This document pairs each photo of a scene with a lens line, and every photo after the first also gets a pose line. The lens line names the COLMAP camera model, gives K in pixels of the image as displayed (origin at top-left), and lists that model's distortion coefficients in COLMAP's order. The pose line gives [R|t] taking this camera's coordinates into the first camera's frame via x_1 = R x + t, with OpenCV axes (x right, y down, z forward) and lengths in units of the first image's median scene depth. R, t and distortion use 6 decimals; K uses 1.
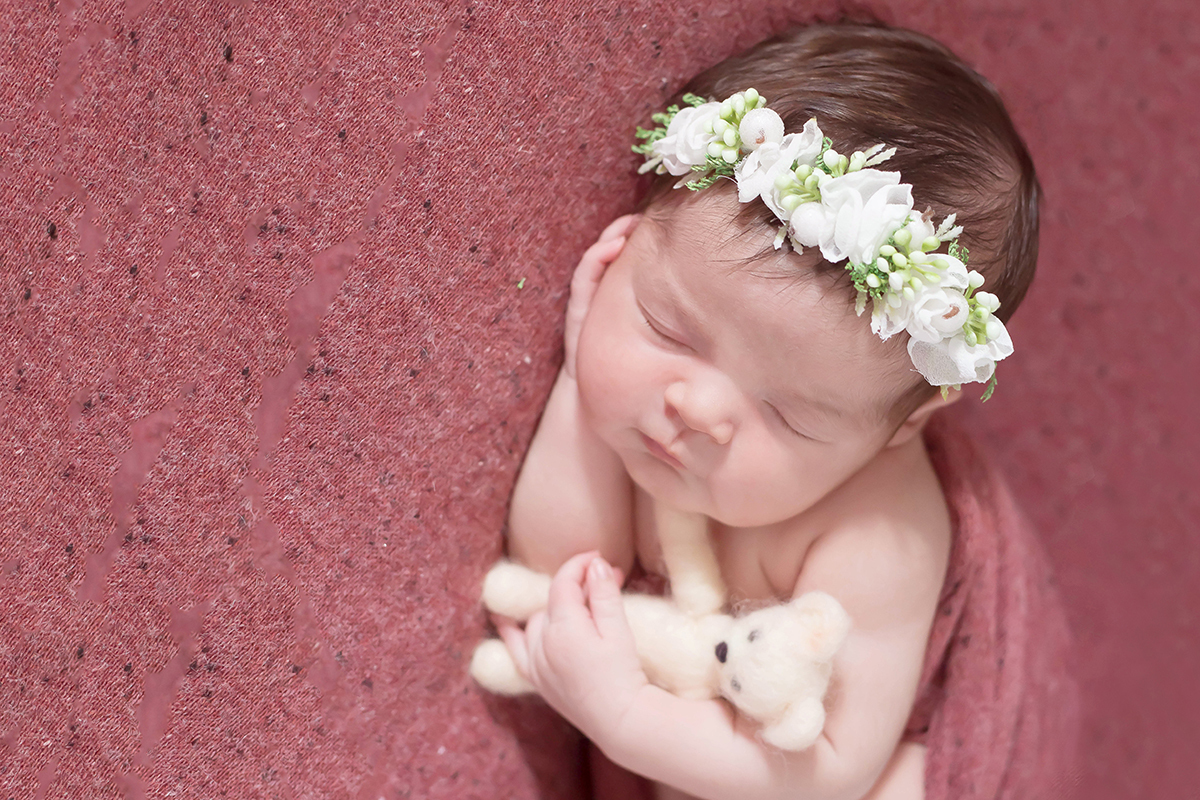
lens RADIAL K [[2318.4, 0, 602.9], [0, 2318.4, 468.7], [0, 0, 1]] dist [-0.079033, -0.156106]
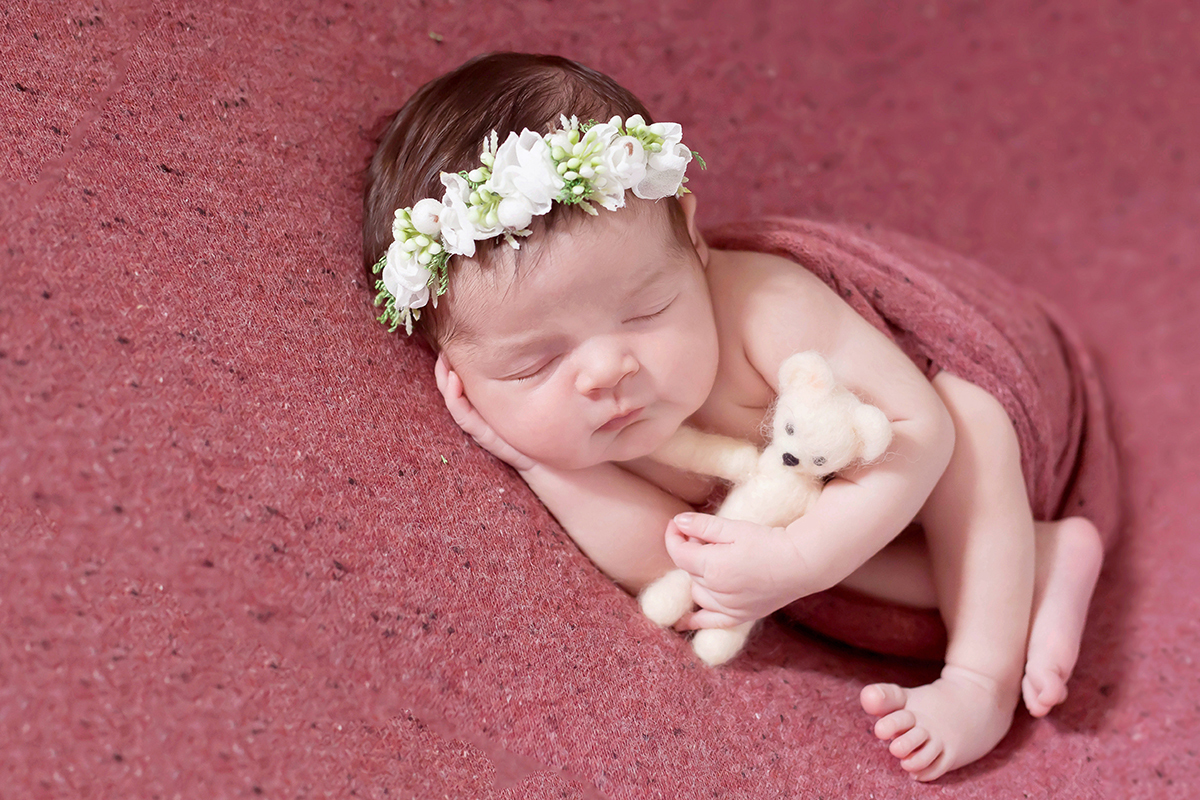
lens RADIAL K [[2318.4, 0, 602.9], [0, 2318.4, 468.7], [0, 0, 1]] dist [-0.079033, -0.156106]
pose [[0.468258, -0.874530, 0.126221, -0.154710], [0.883561, 0.462240, -0.075193, 0.087694], [0.007414, 0.146734, 0.989148, -0.200060]]
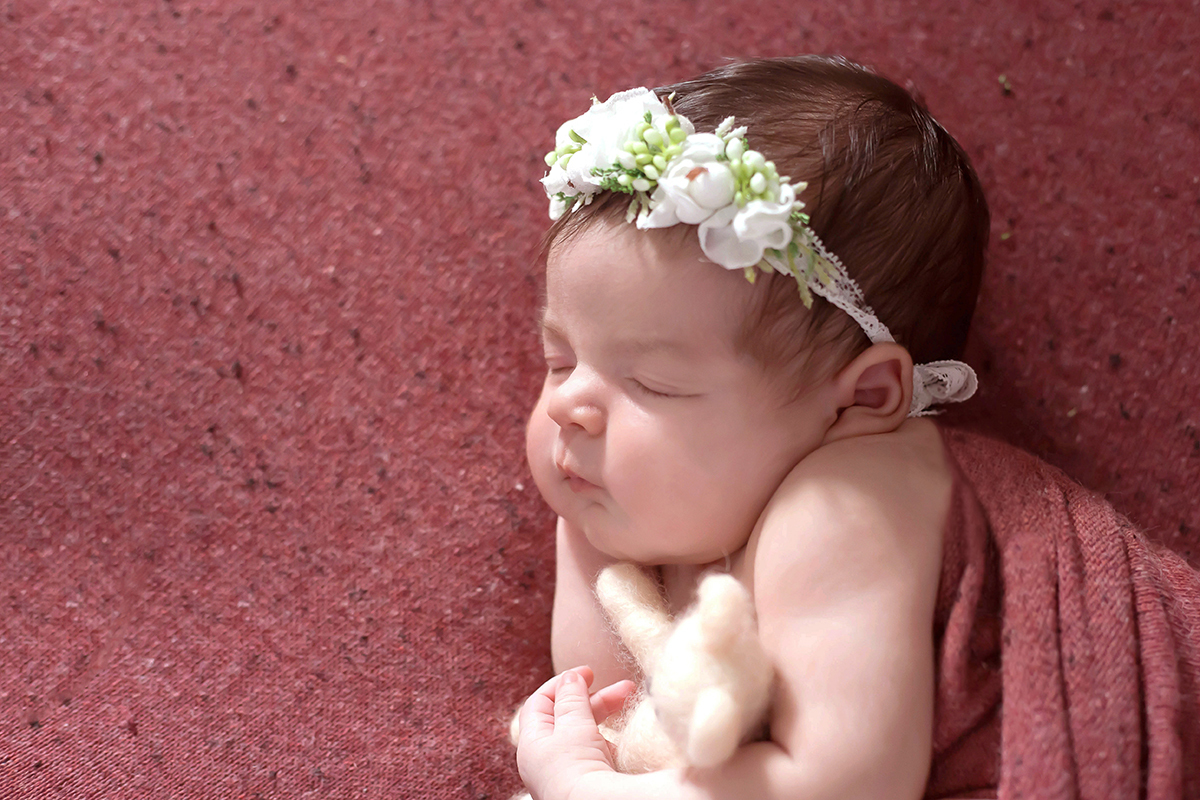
lens RADIAL K [[2318.4, 0, 602.9], [0, 2318.4, 468.7], [0, 0, 1]] dist [-0.079033, -0.156106]
pose [[0.727596, -0.392573, -0.562575, 0.577420], [-0.078420, 0.767101, -0.636716, 0.599583], [0.681509, 0.507389, 0.527354, 0.507000]]
